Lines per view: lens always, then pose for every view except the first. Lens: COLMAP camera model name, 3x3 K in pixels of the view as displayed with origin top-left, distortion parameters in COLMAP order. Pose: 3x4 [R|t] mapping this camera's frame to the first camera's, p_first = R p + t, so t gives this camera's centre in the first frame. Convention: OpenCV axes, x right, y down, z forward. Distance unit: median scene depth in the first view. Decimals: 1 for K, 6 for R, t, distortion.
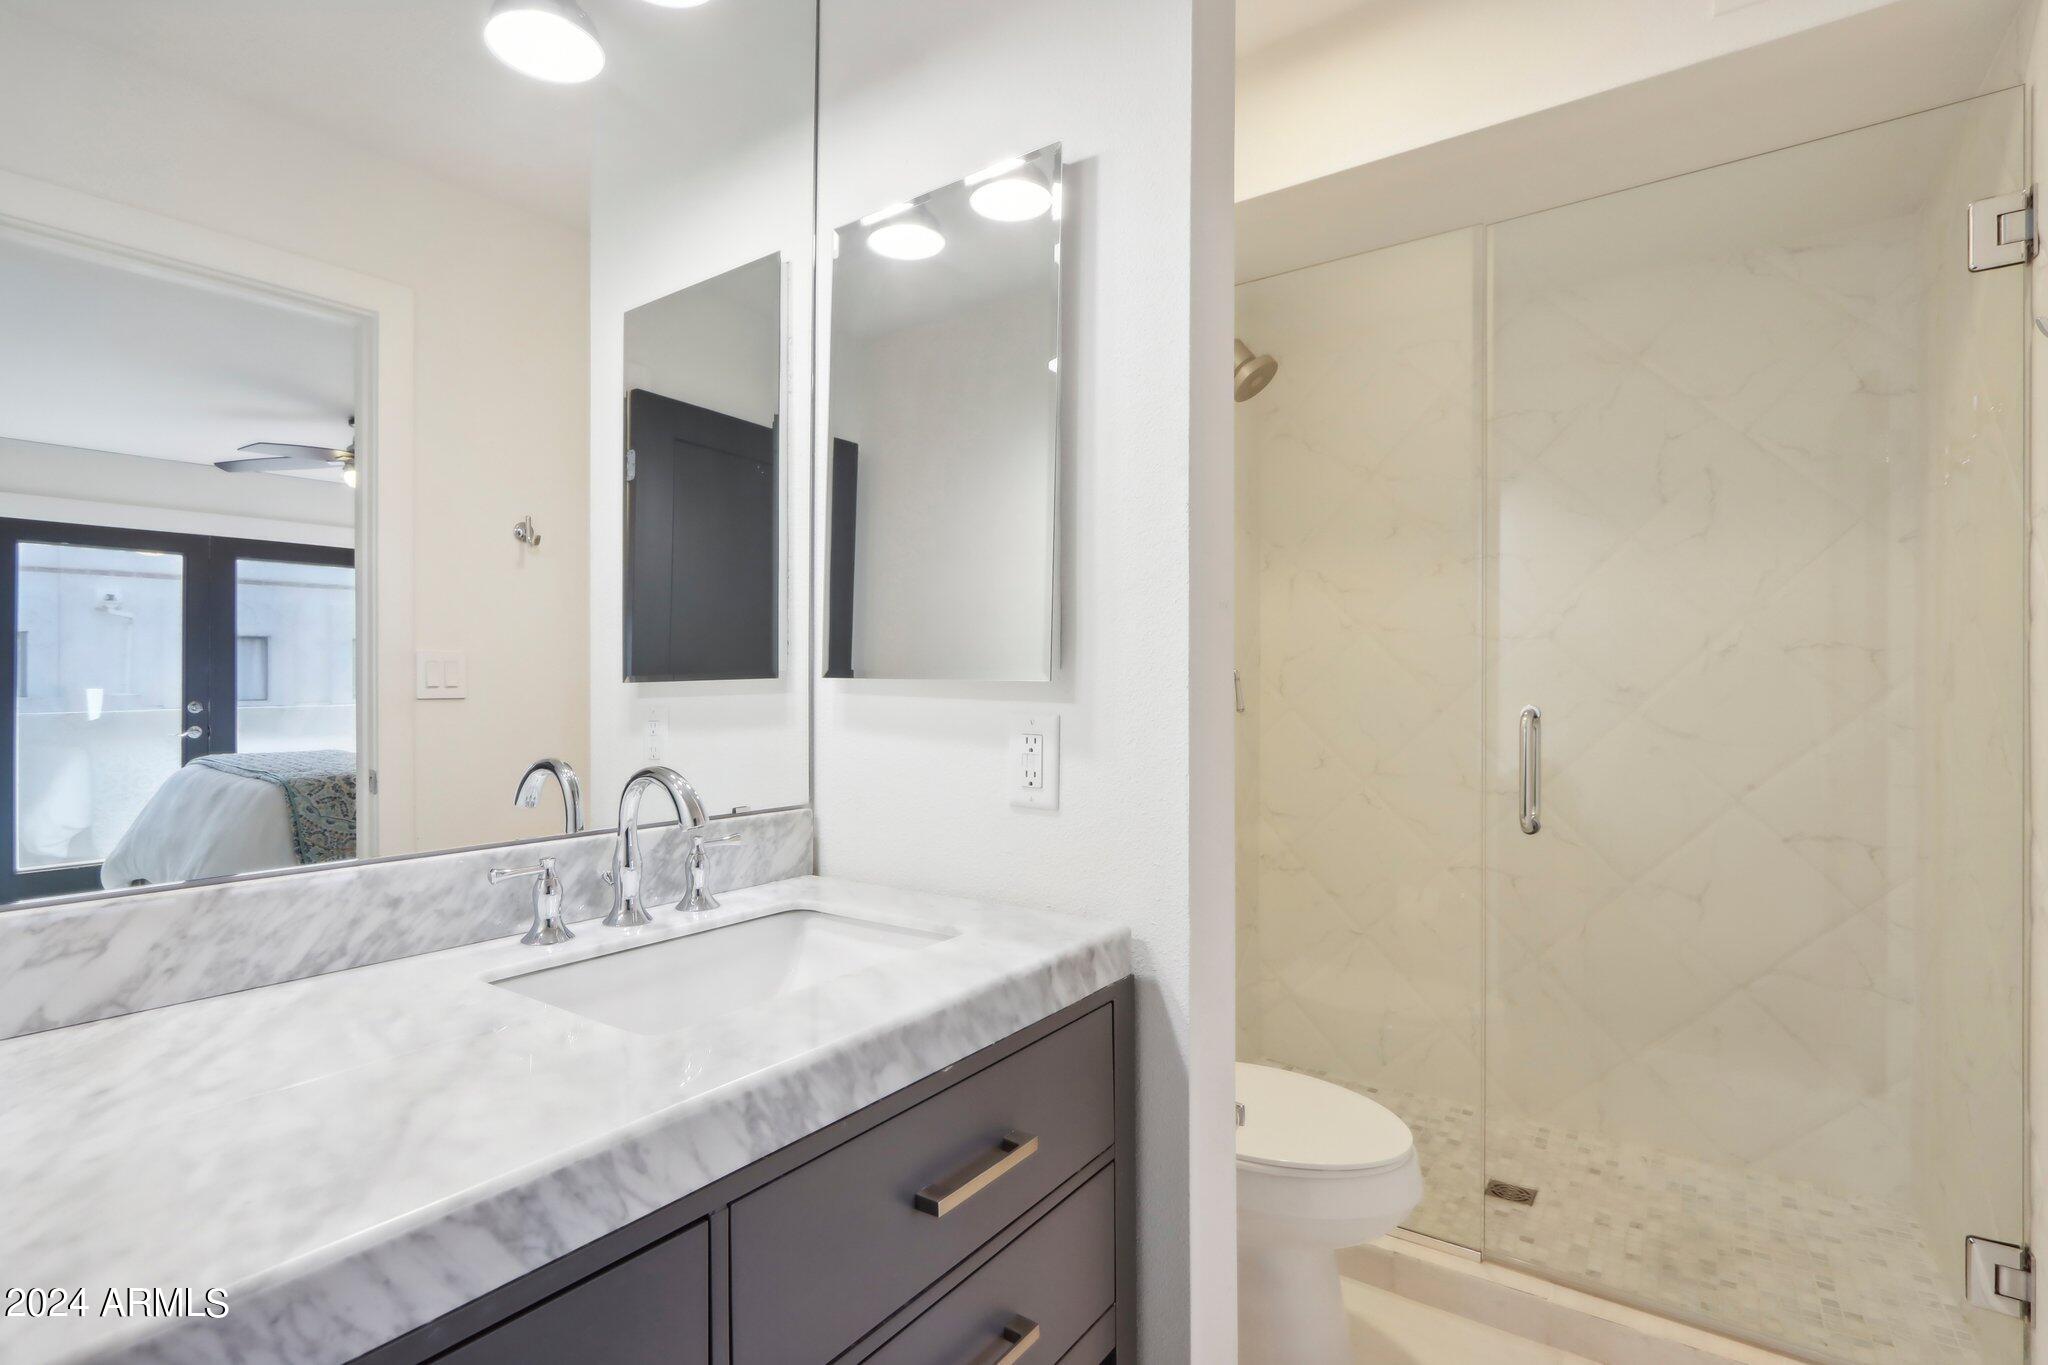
lens RADIAL K [[965.8, 0, 1009.6], [0, 965.8, 683.8], [0, 0, 1]] dist [-0.001311, -0.000277]
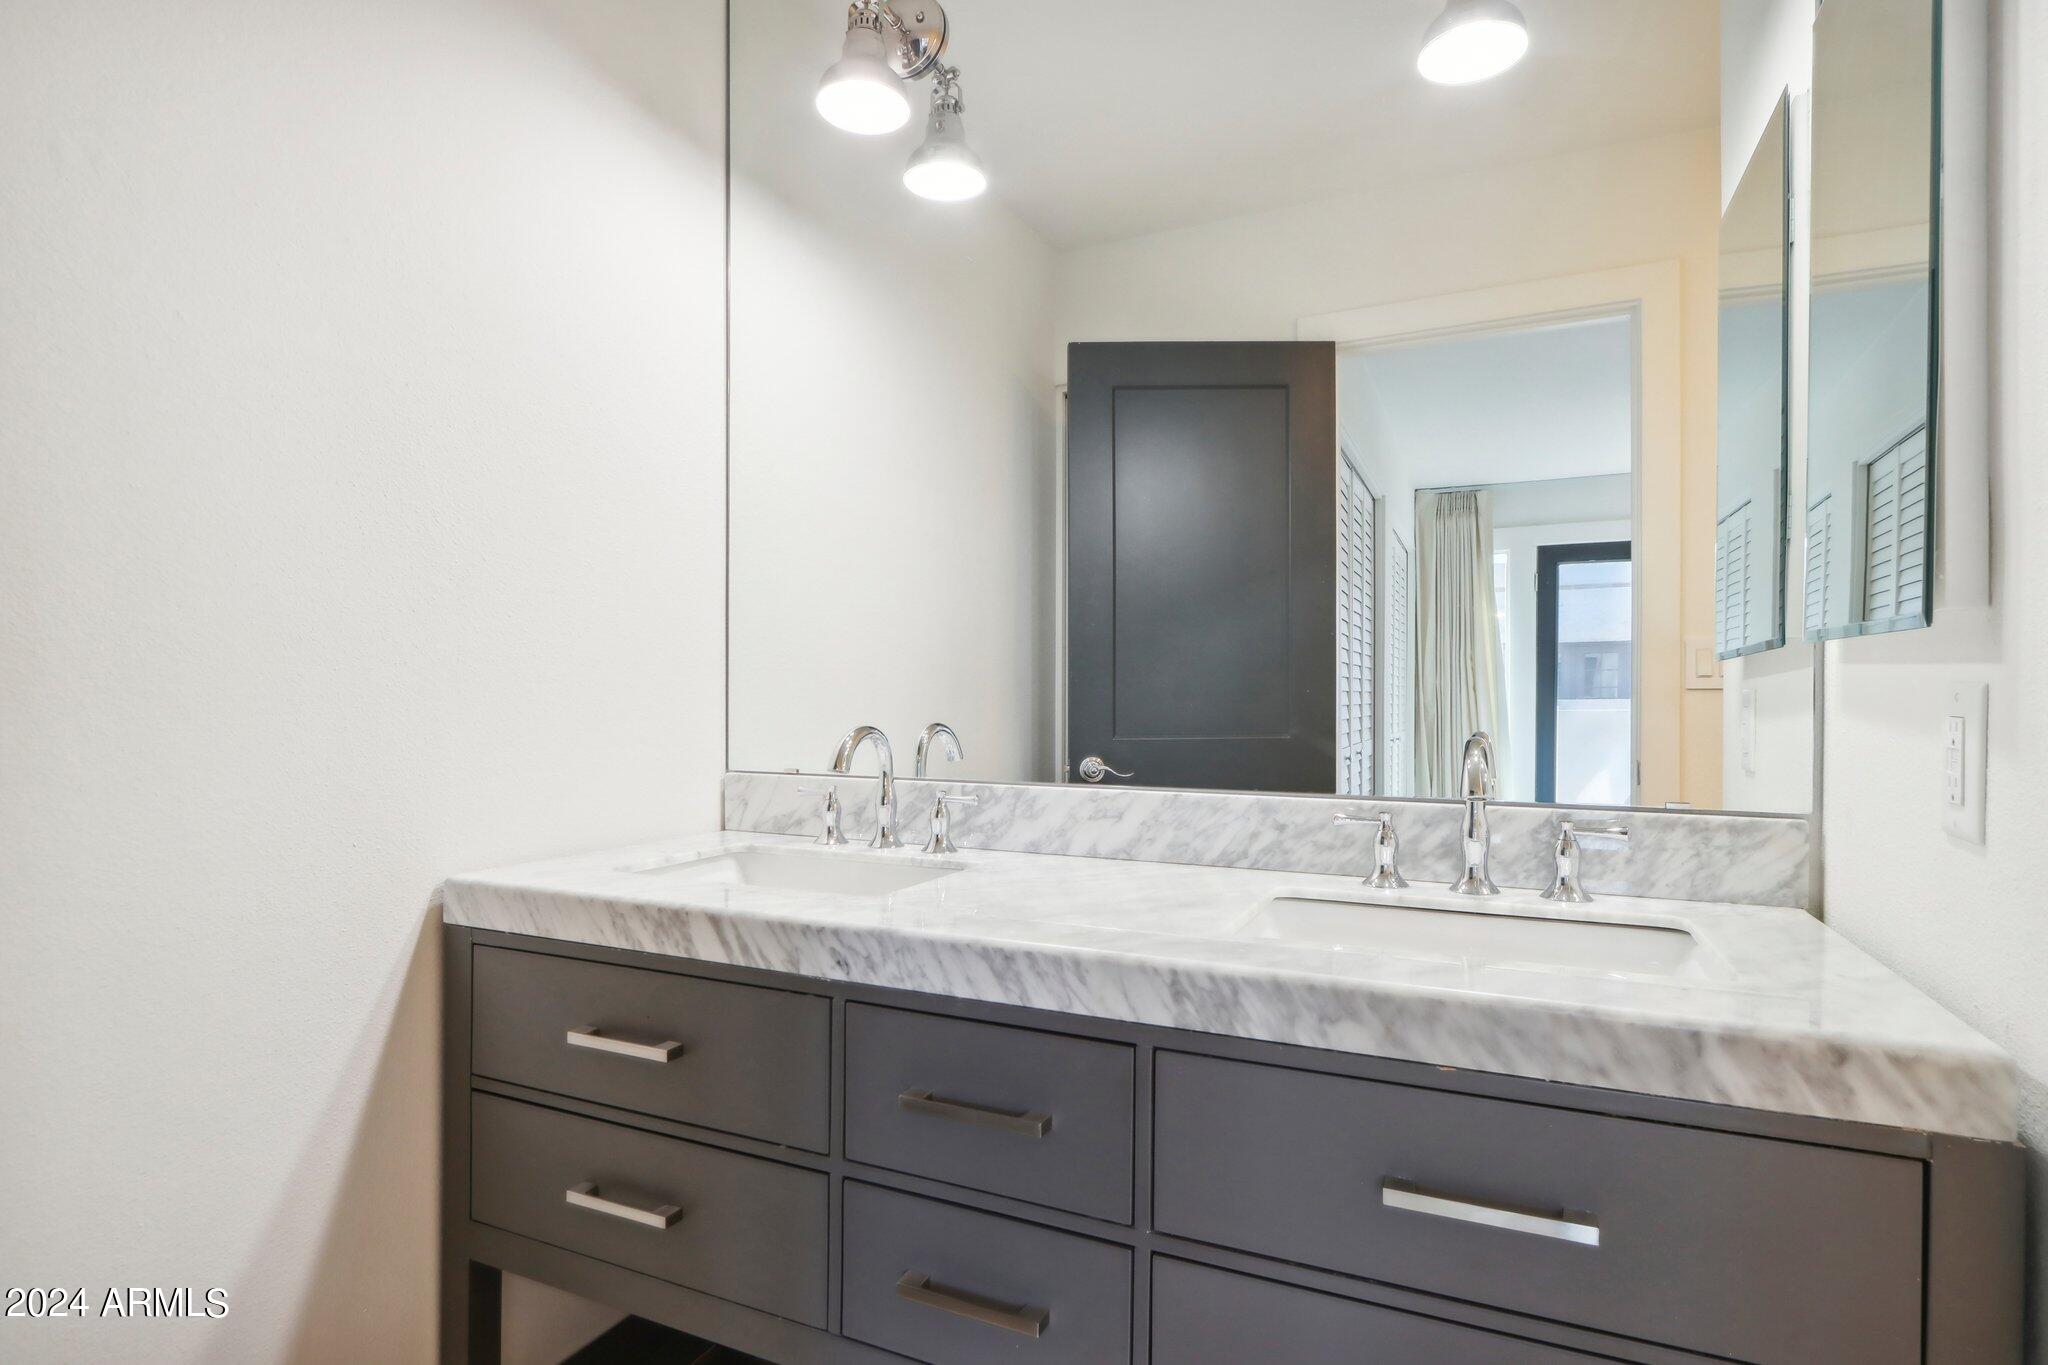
lens RADIAL K [[1097.5, 0, 1024.0], [0, 1097.5, 682.5], [0, 0, 1]] dist [0.002077, 0.001320]
pose [[0.188620, -0.014237, -0.981947, 0.798535], [0.003474, 0.999898, -0.013830, 0.052112], [0.982044, -0.000802, 0.188650, 0.397141]]
